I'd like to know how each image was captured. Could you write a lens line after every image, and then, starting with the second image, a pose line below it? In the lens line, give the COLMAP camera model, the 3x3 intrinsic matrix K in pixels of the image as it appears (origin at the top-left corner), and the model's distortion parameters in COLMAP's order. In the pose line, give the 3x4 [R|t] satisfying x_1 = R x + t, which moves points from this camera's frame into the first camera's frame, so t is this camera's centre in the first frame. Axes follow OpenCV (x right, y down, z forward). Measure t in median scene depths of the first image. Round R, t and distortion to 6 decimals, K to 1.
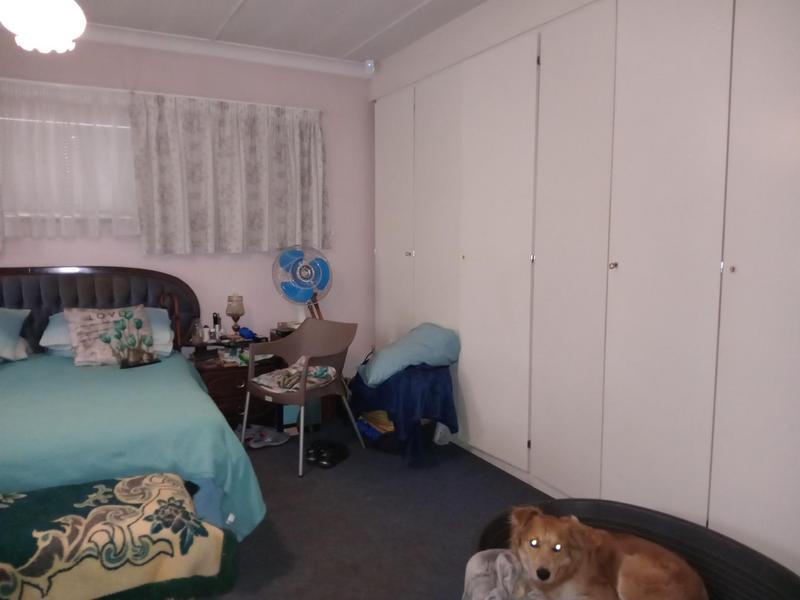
lens RADIAL K [[615.9, 0, 399.0], [0, 615.9, 300.7], [0, 0, 1]] dist [0.069591, -0.128035]
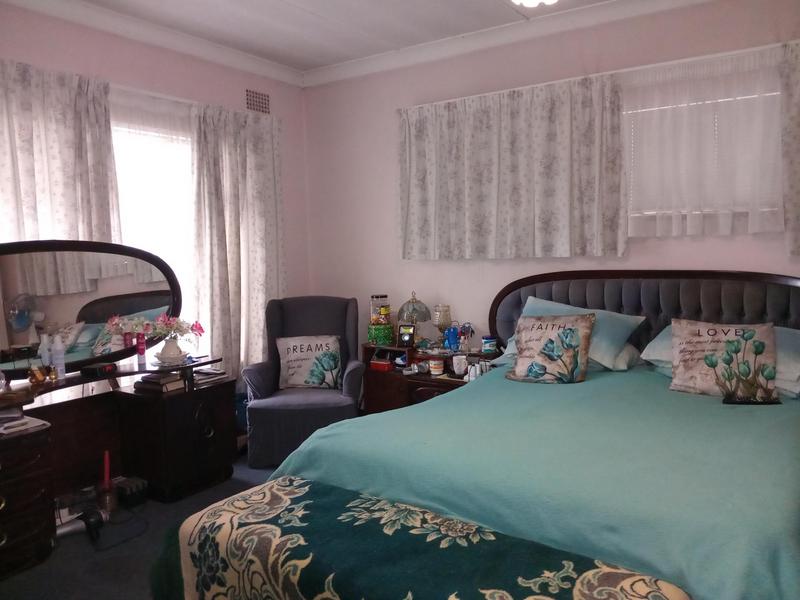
lens RADIAL K [[615.9, 0, 401.6], [0, 615.9, 297.4], [0, 0, 1]] dist [0.069591, -0.128035]
pose [[0.469738, 0.061339, -0.880672, 0.042738], [-0.064464, 0.997303, 0.035078, -0.023644], [0.880449, 0.040294, 0.472425, 0.258520]]
